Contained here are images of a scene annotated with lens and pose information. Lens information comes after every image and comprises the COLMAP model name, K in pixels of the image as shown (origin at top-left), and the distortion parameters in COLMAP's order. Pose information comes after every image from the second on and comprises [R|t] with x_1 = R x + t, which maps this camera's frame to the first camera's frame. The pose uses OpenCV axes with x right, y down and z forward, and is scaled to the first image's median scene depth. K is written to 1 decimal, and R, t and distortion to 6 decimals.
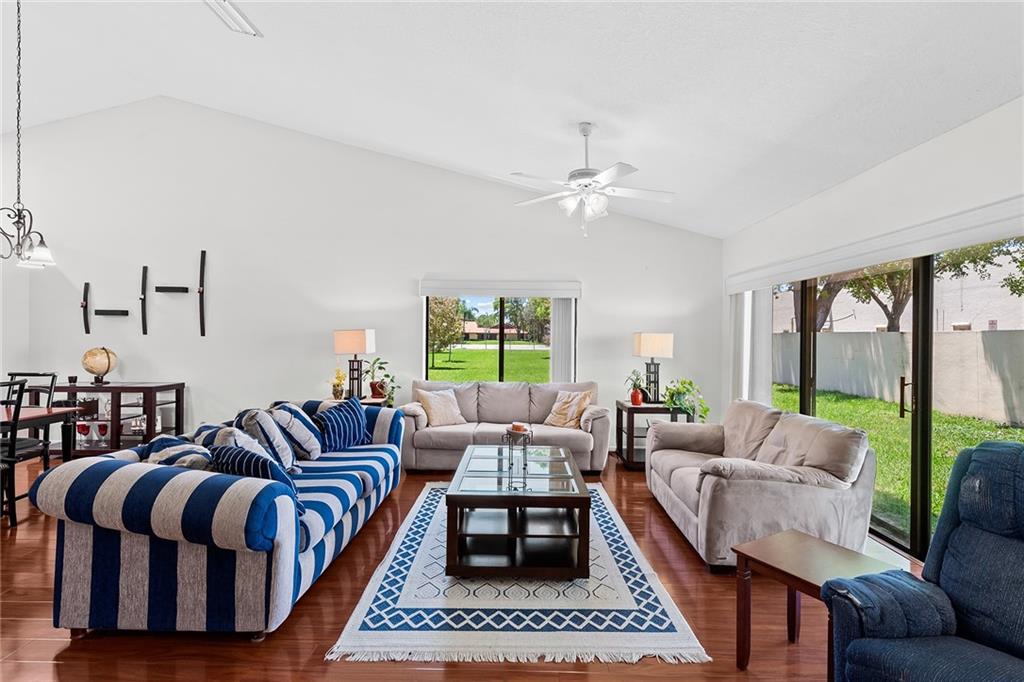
lens RADIAL K [[485.2, 0, 513.3], [0, 485.2, 337.4], [0, 0, 1]] dist [0.012070, -0.000753]
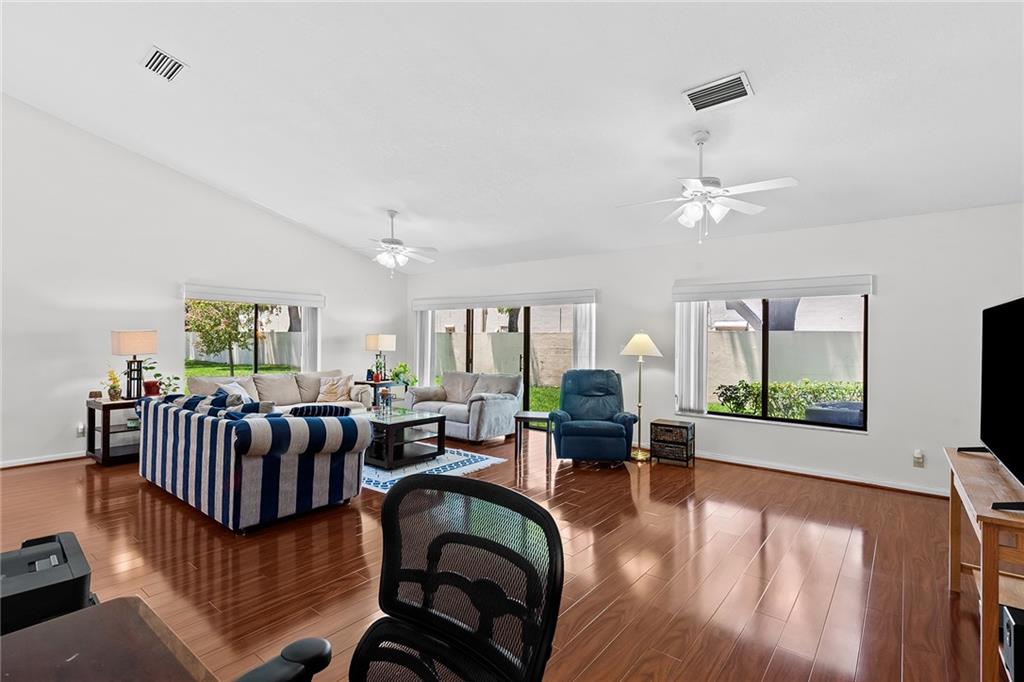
lens RADIAL K [[485.2, 0, 512.4], [0, 485.2, 338.9], [0, 0, 1]] dist [0.012070, -0.000753]
pose [[0.614167, -0.004706, 0.789162, -0.666635], [-0.002234, 0.999968, 0.007702, -0.008781], [-0.789173, -0.006493, 0.614136, -0.258192]]
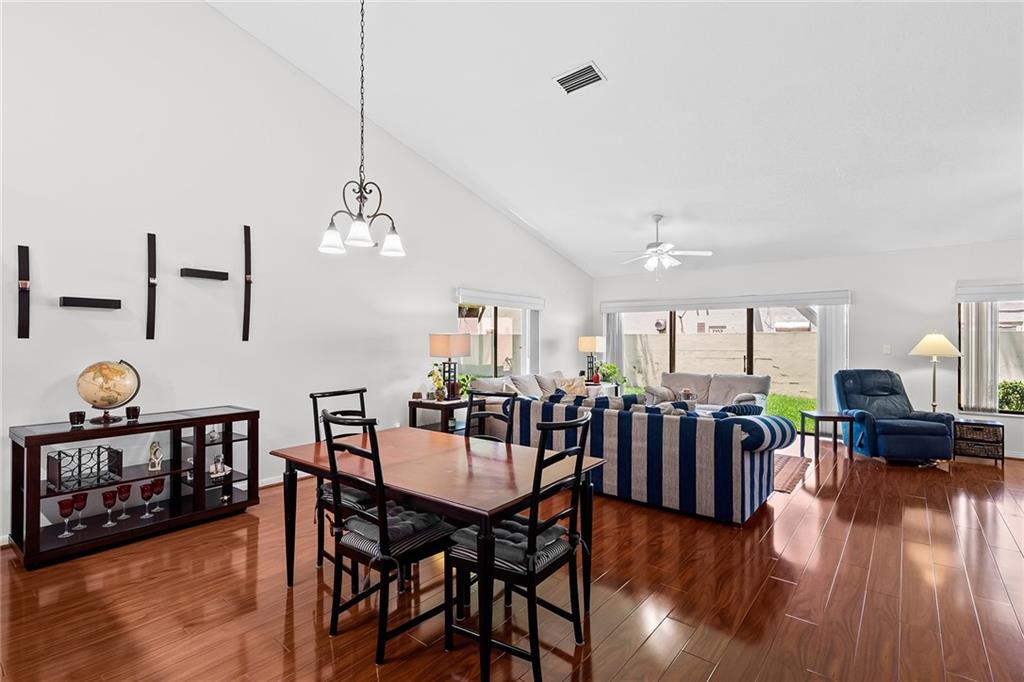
lens RADIAL K [[485.2, 0, 511.2], [0, 485.2, 339.0], [0, 0, 1]] dist [0.012070, -0.000753]
pose [[0.616210, -0.004629, 0.787568, -1.103291], [0.002585, 0.999989, 0.003855, -0.008091], [-0.787578, -0.000340, 0.616215, 0.255240]]
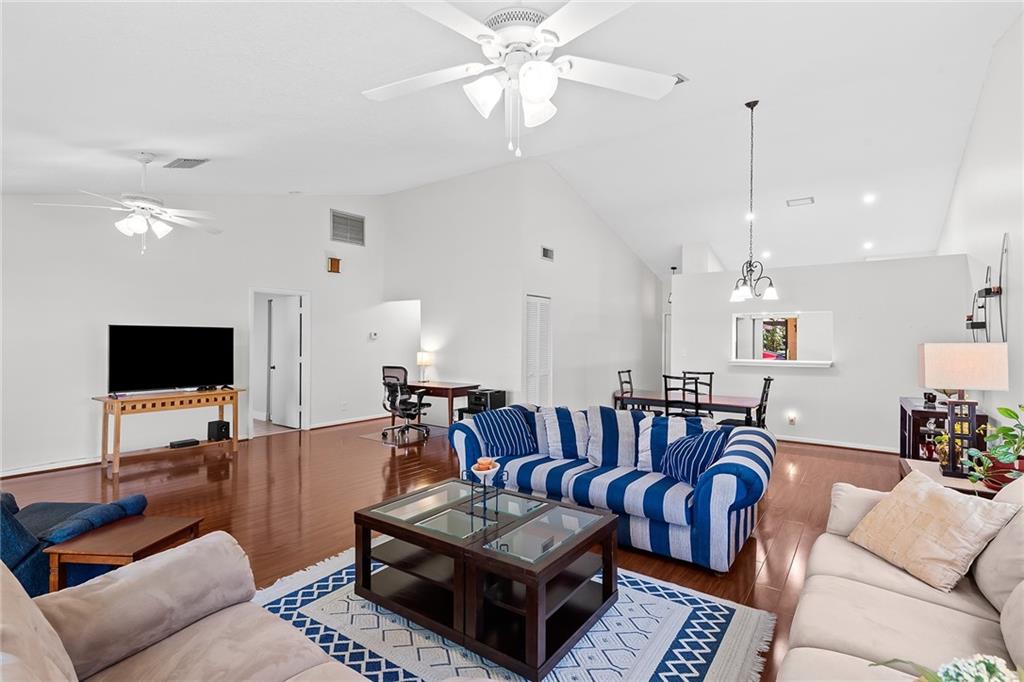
lens RADIAL K [[485.2, 0, 512.6], [0, 485.2, 340.8], [0, 0, 1]] dist [0.012070, -0.000753]
pose [[-0.577292, -0.013427, -0.816427, 0.398431], [-0.012938, 0.999890, -0.007296, -0.006539], [0.816435, 0.006351, -0.577402, 0.927405]]
